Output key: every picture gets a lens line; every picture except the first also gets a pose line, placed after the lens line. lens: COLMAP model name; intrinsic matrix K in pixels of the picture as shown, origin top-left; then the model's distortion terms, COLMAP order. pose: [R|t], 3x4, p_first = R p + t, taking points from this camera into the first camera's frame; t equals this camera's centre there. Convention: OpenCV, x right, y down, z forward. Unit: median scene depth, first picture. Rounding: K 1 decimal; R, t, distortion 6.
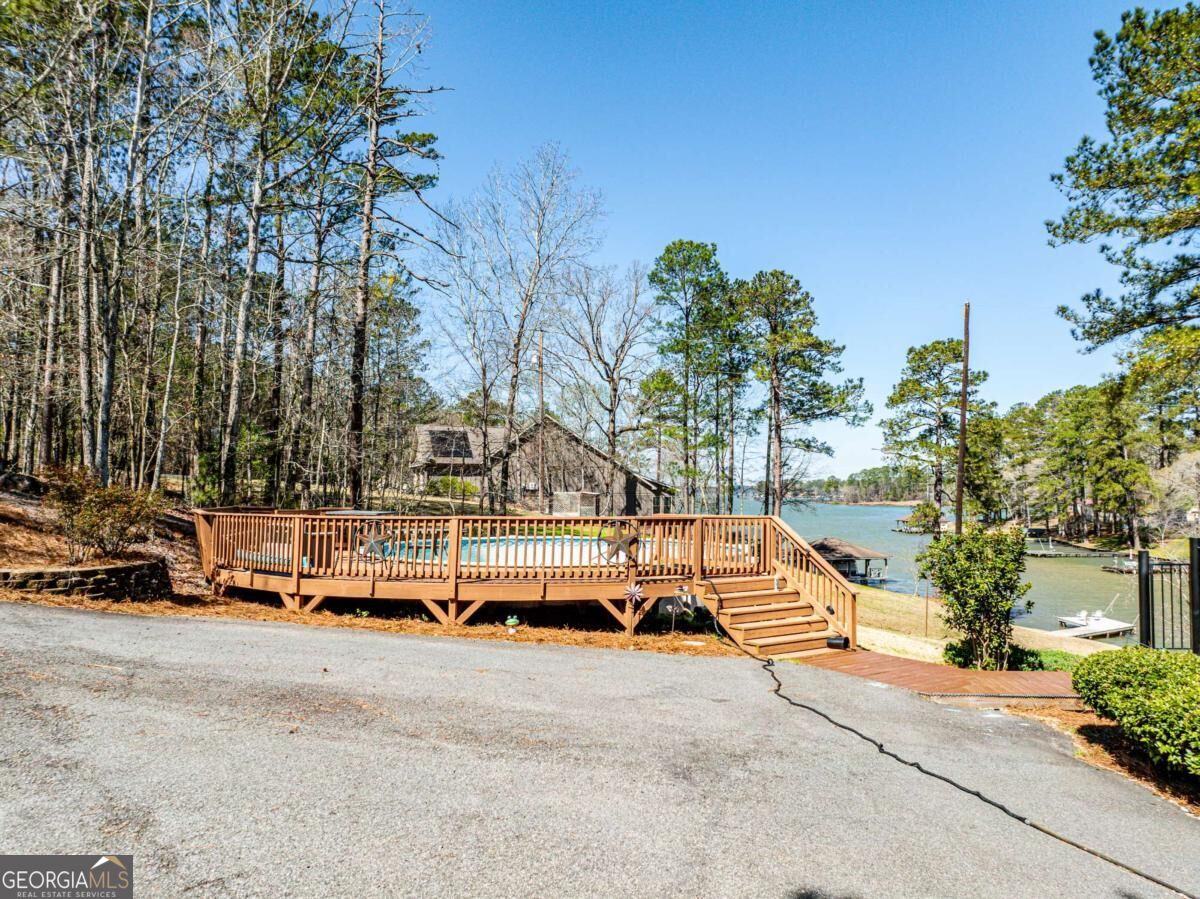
lens RADIAL K [[868.3, 0, 616.8], [0, 868.3, 444.5], [0, 0, 1]] dist [-0.033587, 0.001148]
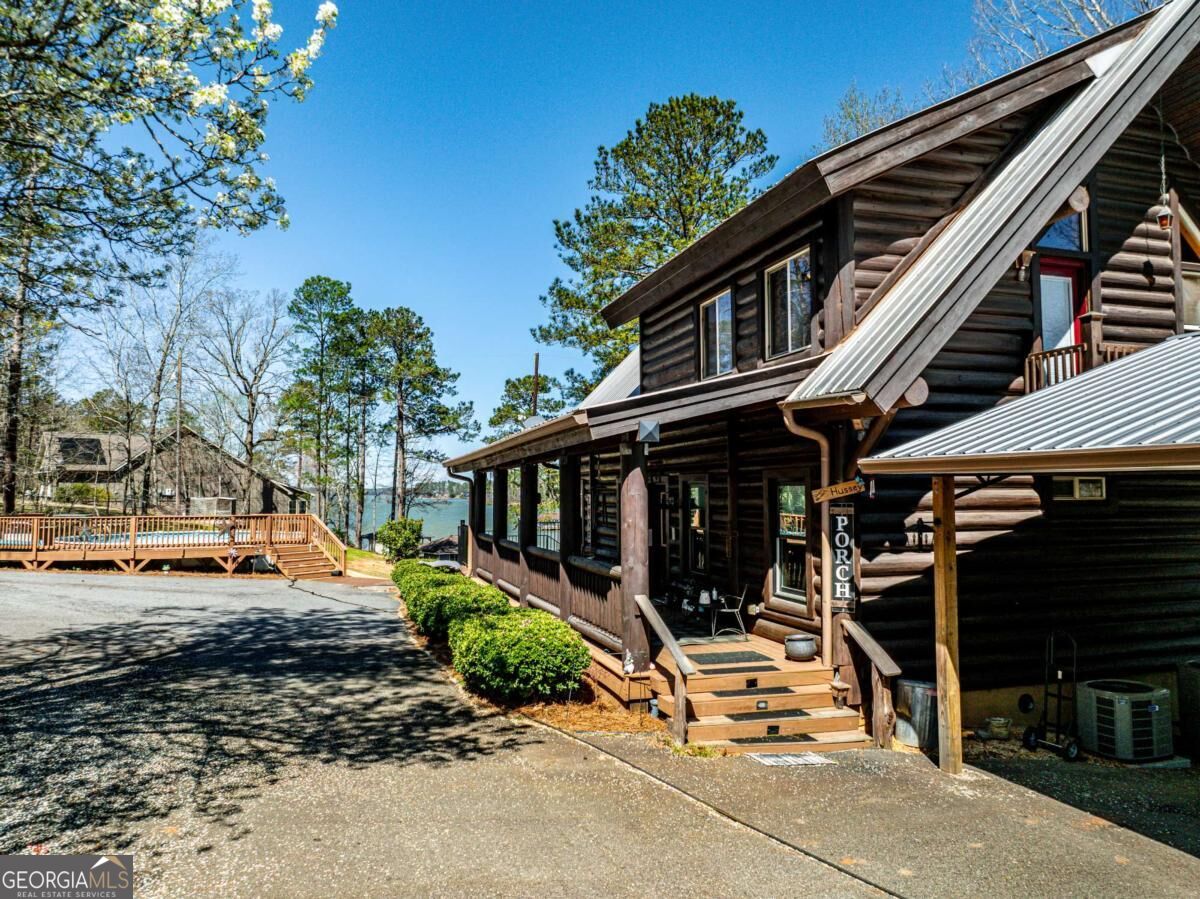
lens RADIAL K [[868.3, 0, 616.8], [0, 868.3, 444.5], [0, 0, 1]] dist [-0.033587, 0.001148]
pose [[0.926455, 0.013934, 0.376147, 0.014907], [-0.013290, 0.999902, -0.004307, -0.013933], [-0.376171, -0.001009, 0.926550, -0.196746]]
